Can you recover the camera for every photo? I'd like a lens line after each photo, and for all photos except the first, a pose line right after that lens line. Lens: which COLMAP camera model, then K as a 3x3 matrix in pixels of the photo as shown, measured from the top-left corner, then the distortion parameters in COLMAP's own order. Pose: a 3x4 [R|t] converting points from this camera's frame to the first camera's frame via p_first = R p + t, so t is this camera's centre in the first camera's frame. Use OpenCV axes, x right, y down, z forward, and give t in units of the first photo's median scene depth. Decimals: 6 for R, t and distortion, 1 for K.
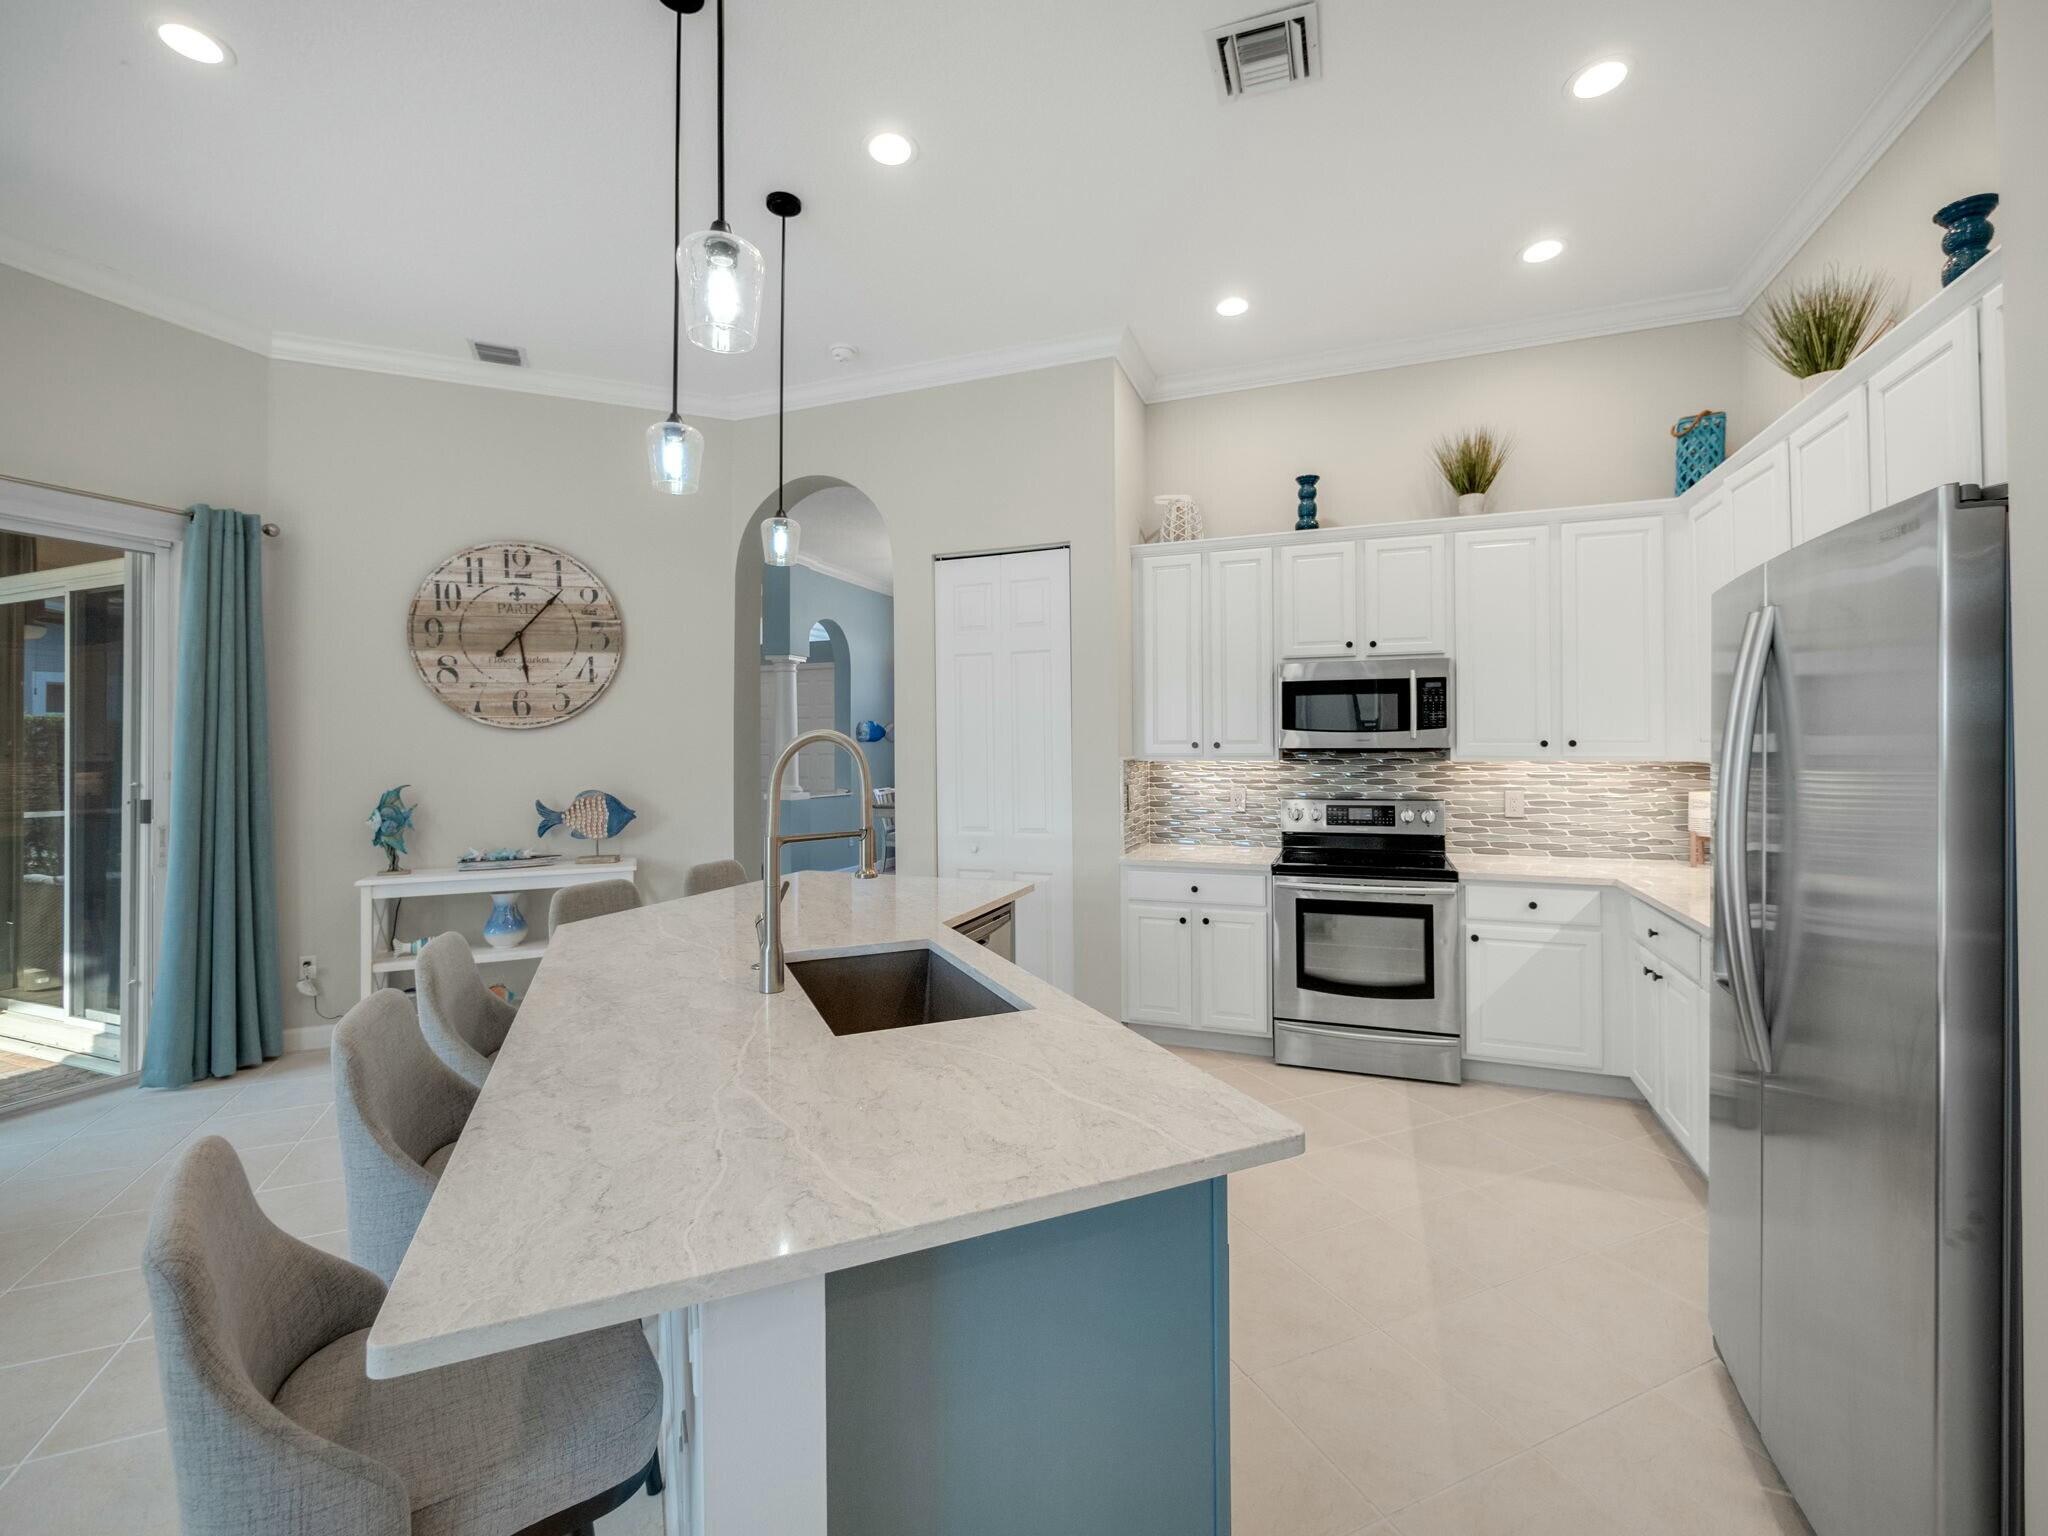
lens RADIAL K [[888.0, 0, 1023.8], [0, 888.0, 739.5], [0, 0, 1]] dist [-0.000016, 0.000213]
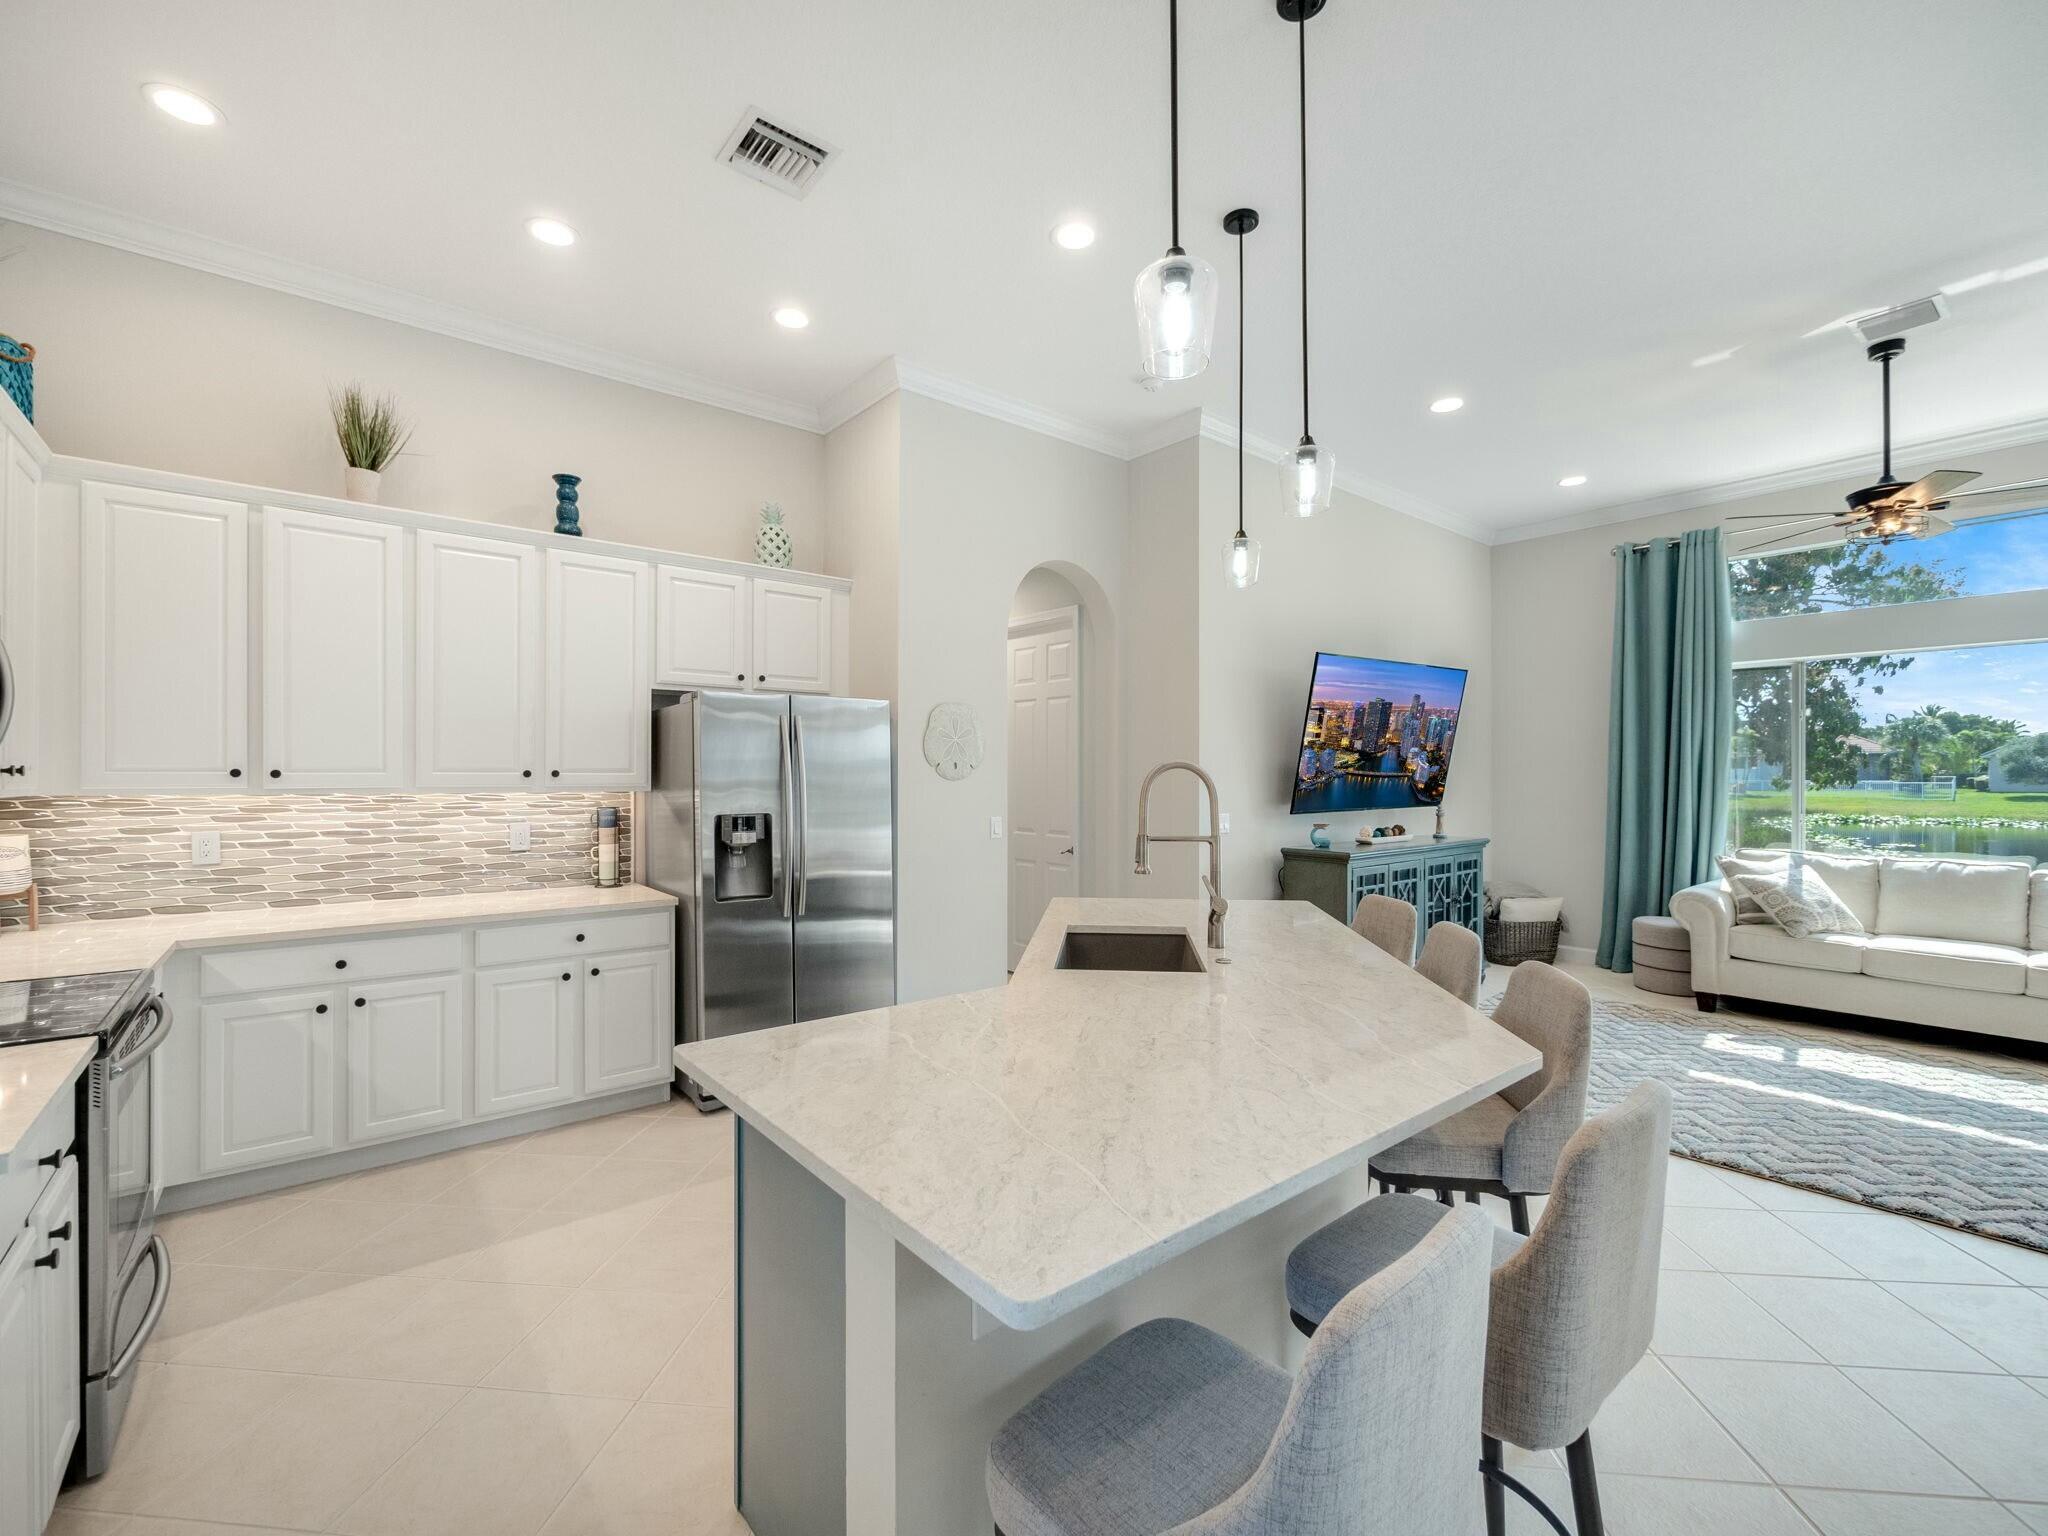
lens RADIAL K [[885.6, 0, 1022.9], [0, 885.6, 775.7], [0, 0, 1]] dist [-0.002434, -0.000200]
pose [[-0.871661, 0.006464, 0.490066, -0.310185], [-0.000474, 0.999901, -0.014031, 0.015059], [-0.490108, -0.012462, -0.871573, 1.031028]]
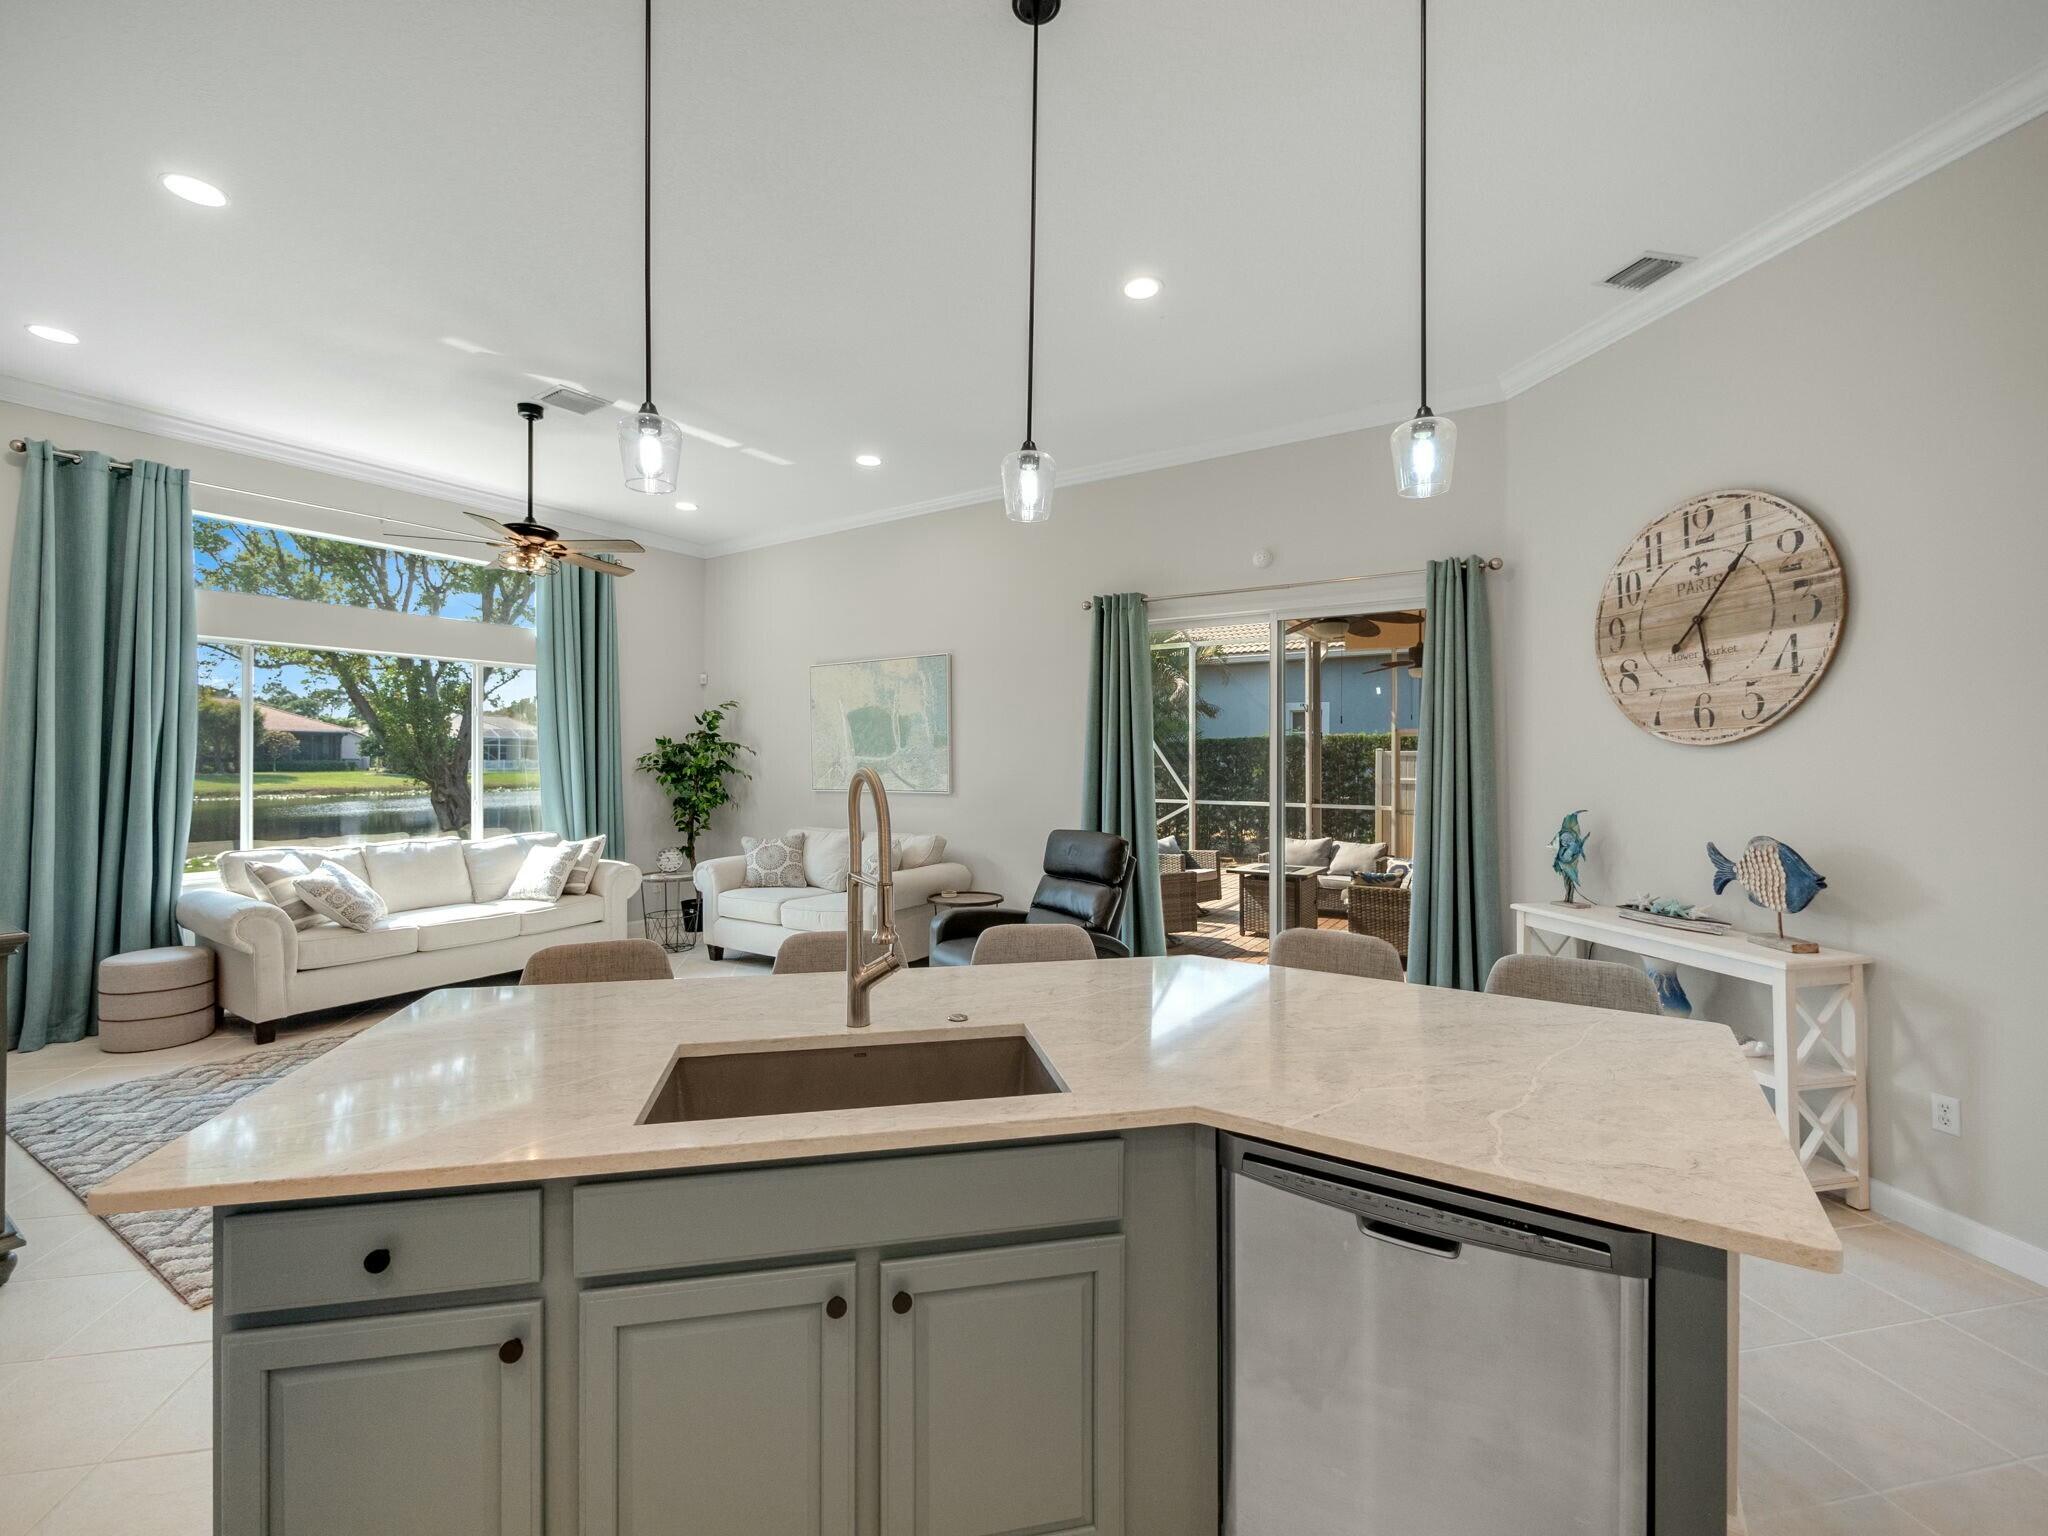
lens RADIAL K [[869.8, 0, 1018.3], [0, 869.8, 753.2], [0, 0, 1]] dist [-0.002193, -0.000369]
pose [[-0.206341, 0.000267, -0.978480, 0.278670], [0.010037, 0.999948, -0.001844, -0.010321], [0.978429, -0.010202, -0.206332, 0.608248]]
